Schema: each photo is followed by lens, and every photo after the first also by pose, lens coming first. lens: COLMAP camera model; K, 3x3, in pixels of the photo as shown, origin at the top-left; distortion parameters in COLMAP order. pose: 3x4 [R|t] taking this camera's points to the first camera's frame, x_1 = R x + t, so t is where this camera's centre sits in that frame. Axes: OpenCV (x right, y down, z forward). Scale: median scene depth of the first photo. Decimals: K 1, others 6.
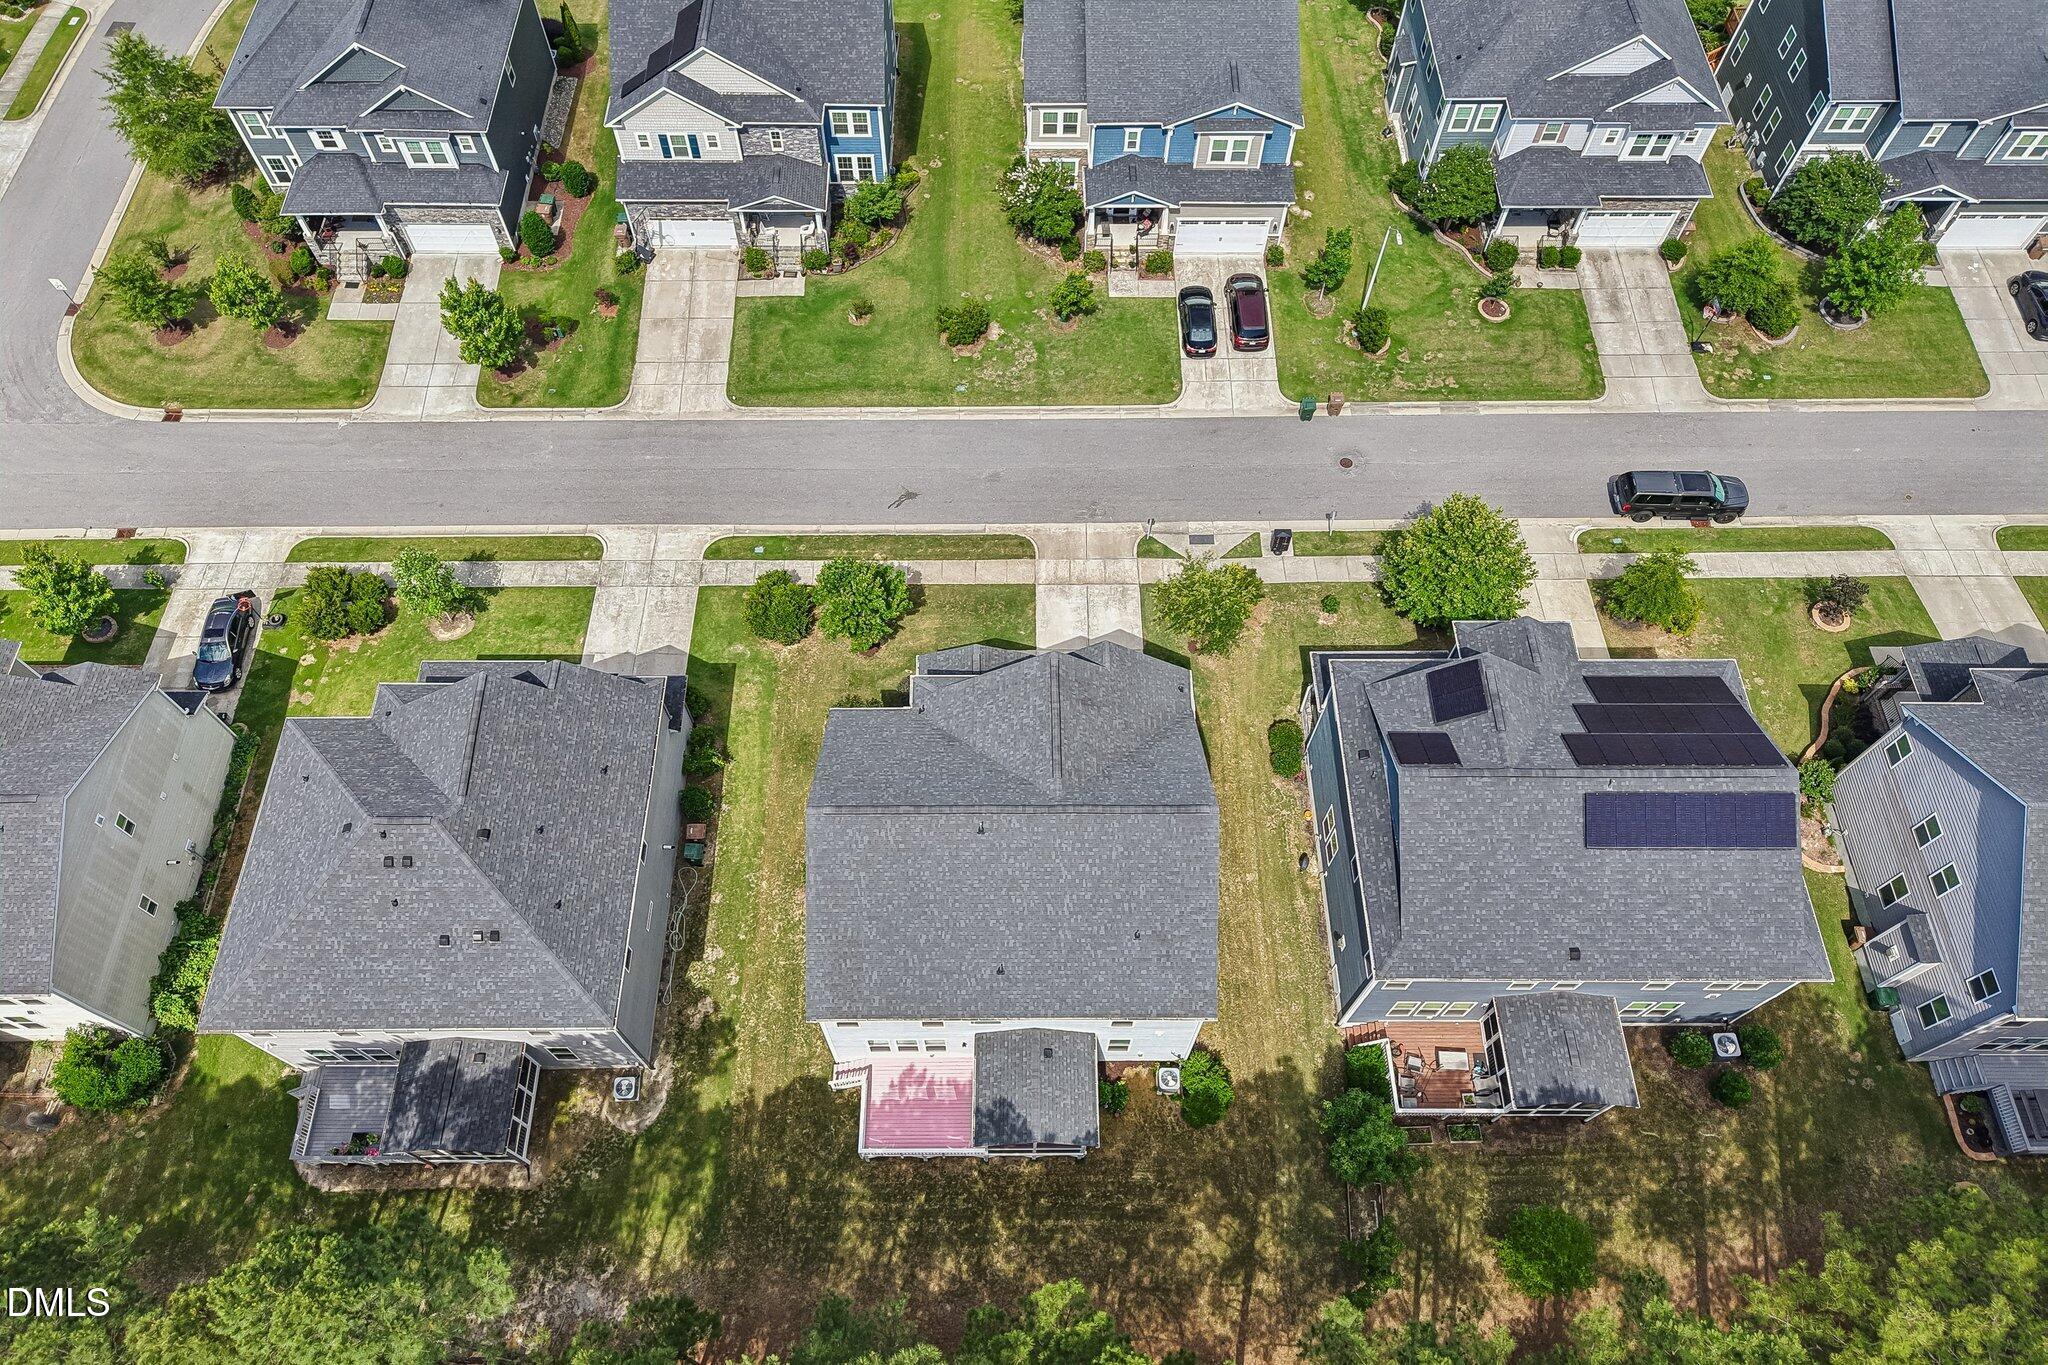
lens RADIAL K [[1370.7, 0, 1013.3], [0, 1370.7, 680.1], [0, 0, 1]] dist [0.039086, -0.049569]
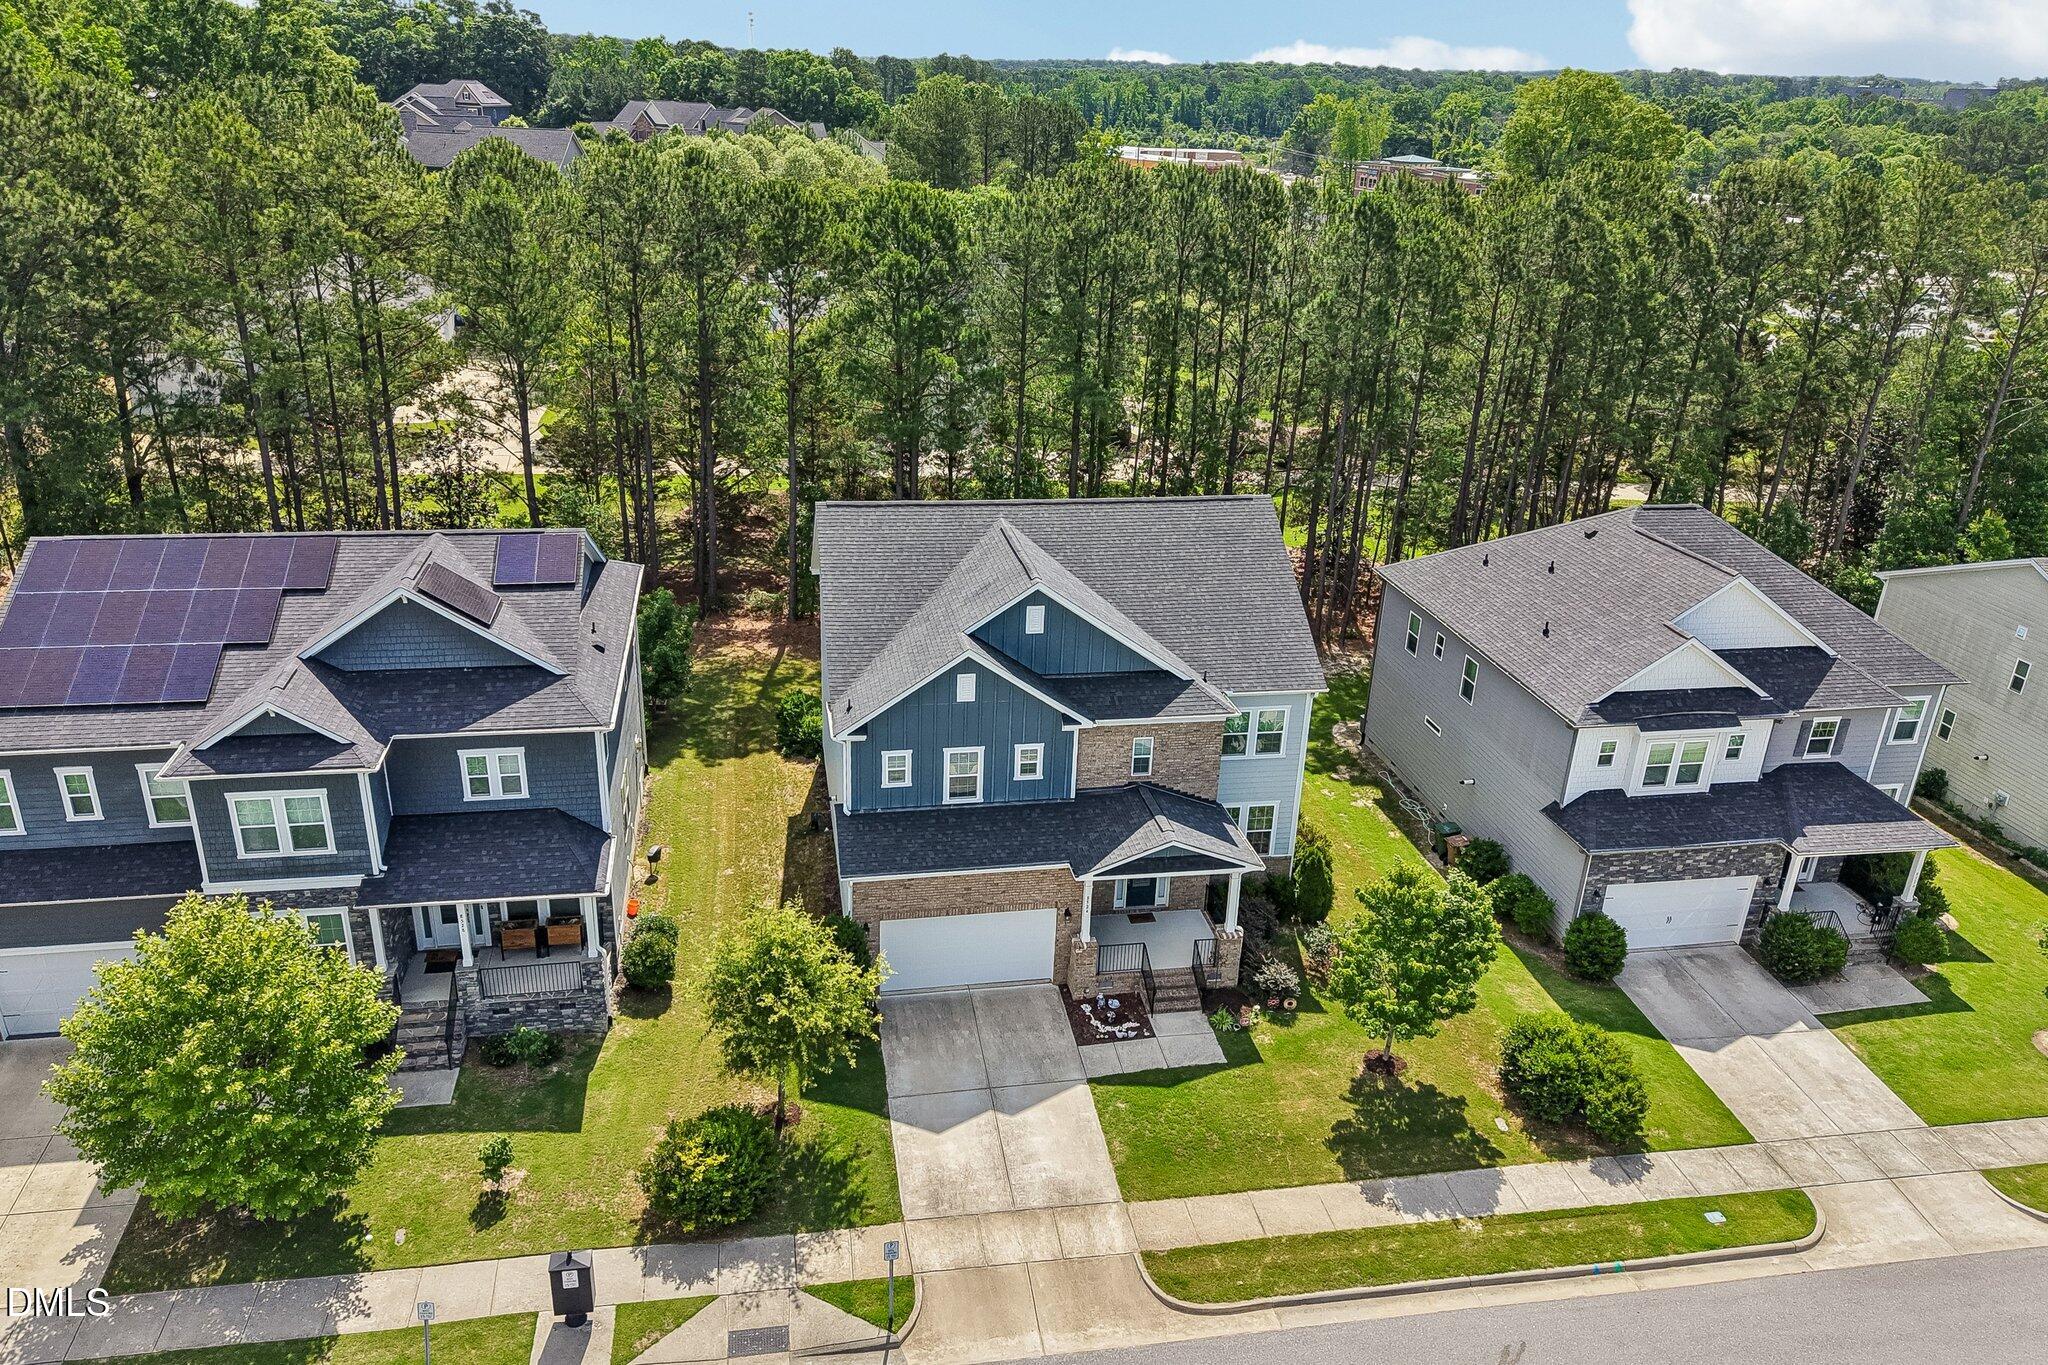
lens RADIAL K [[1419.4, 0, 1011.6], [0, 1419.4, 691.0], [0, 0, 1]] dist [0.046637, -0.060757]
pose [[-0.984507, 0.031378, -0.172517, 0.122813], [-0.168204, 0.108952, 0.979713, -0.518951], [0.049538, 0.993552, -0.101986, 0.801384]]
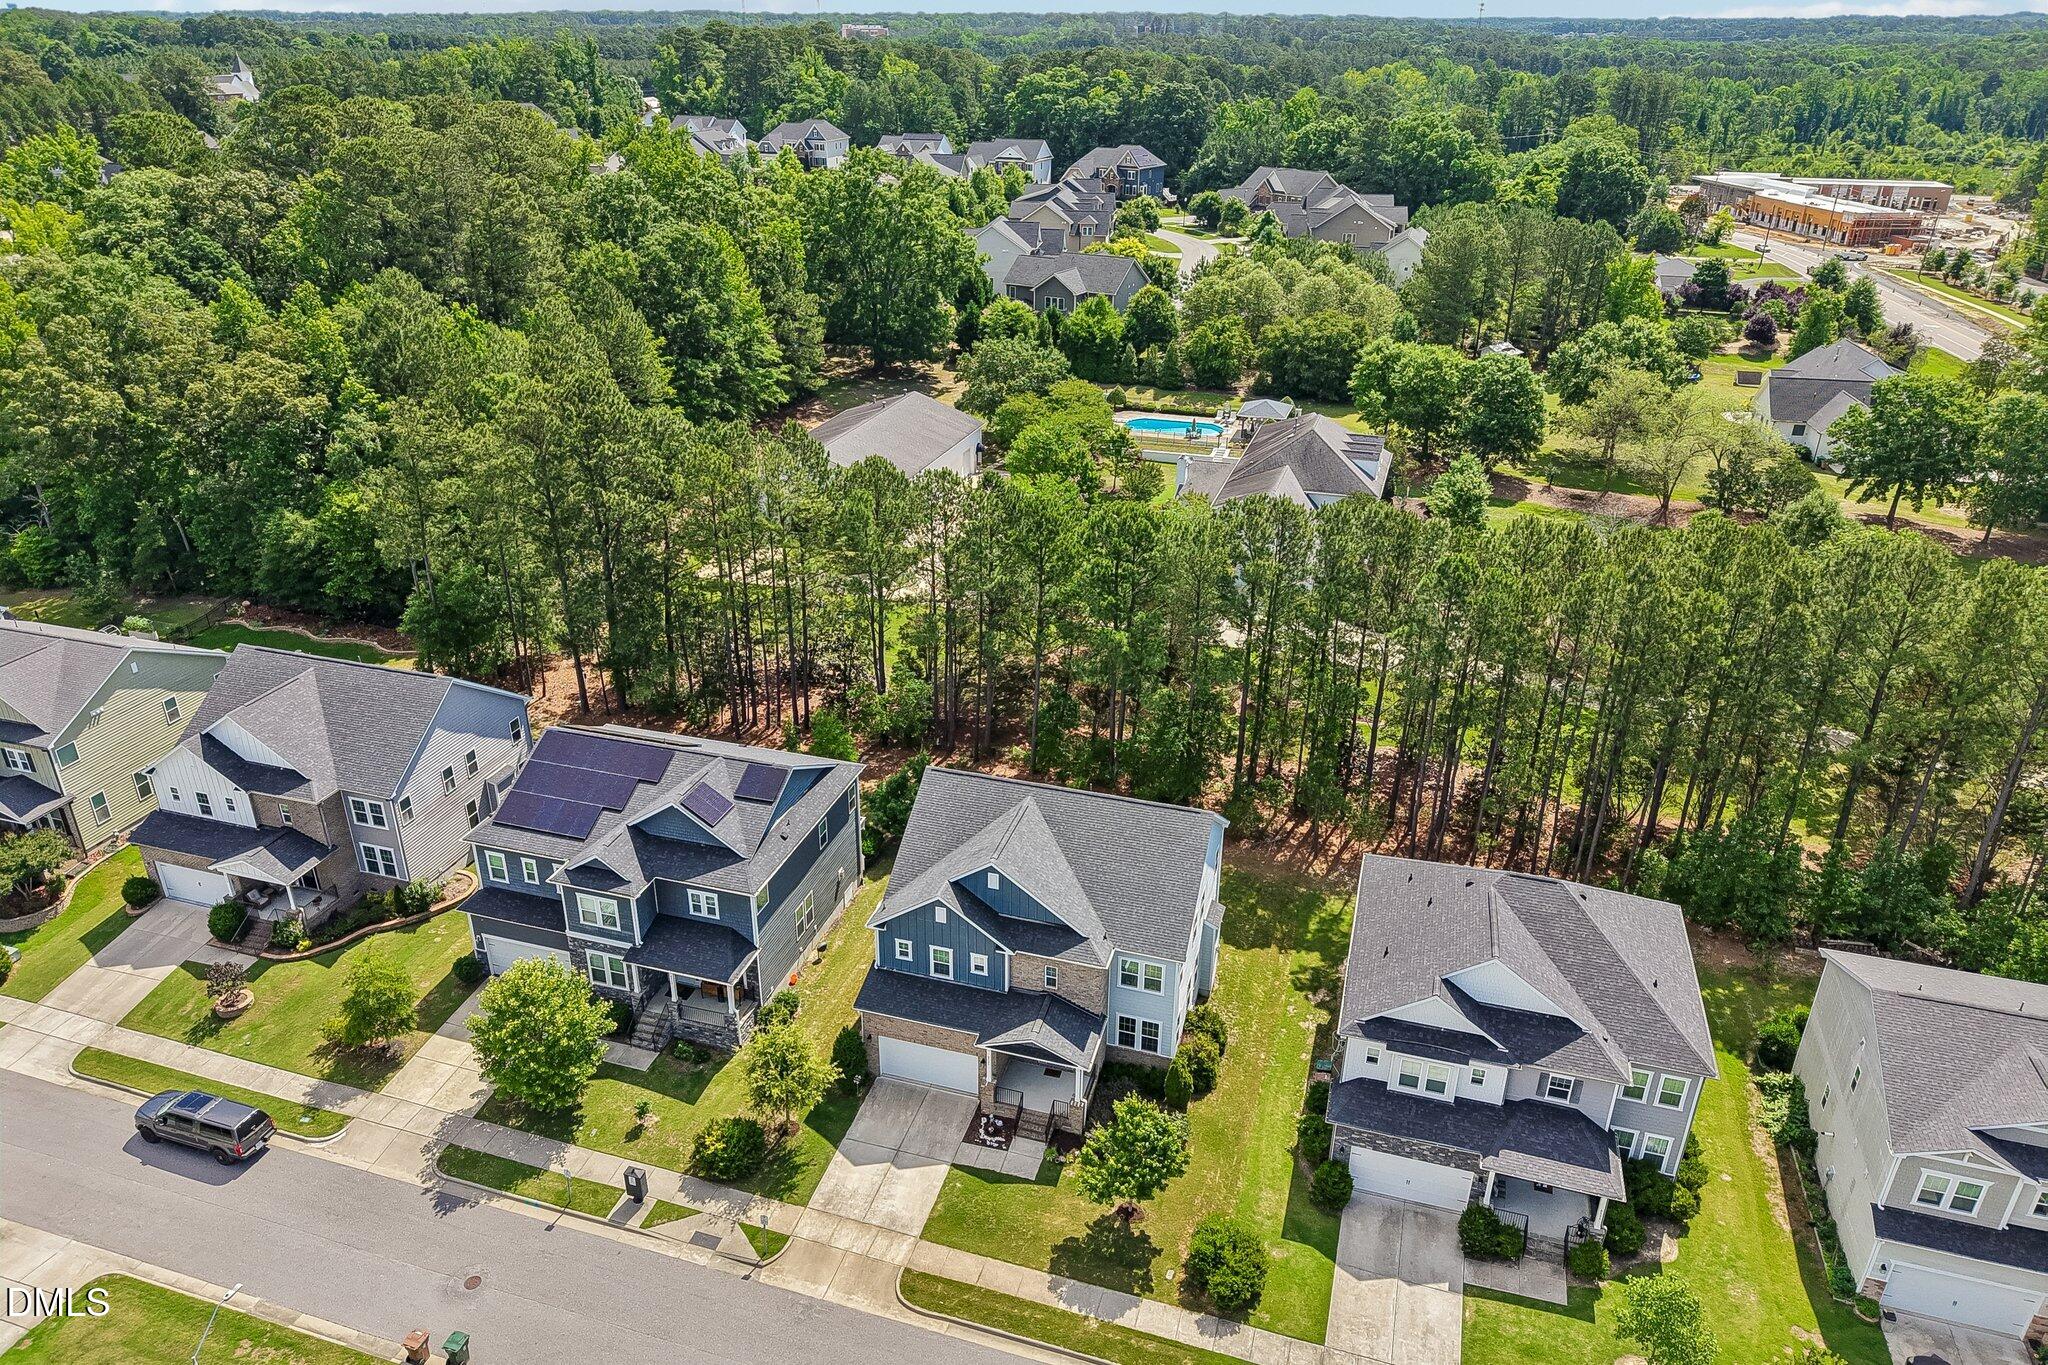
lens RADIAL K [[1370.7, 0, 1013.3], [0, 1370.7, 680.1], [0, 0, 1]] dist [0.039086, -0.049569]
pose [[-0.953192, -0.139722, 0.268147, -0.200184], [0.257889, 0.087311, 0.962221, -0.826039], [-0.157856, 0.986334, -0.047192, 0.635632]]
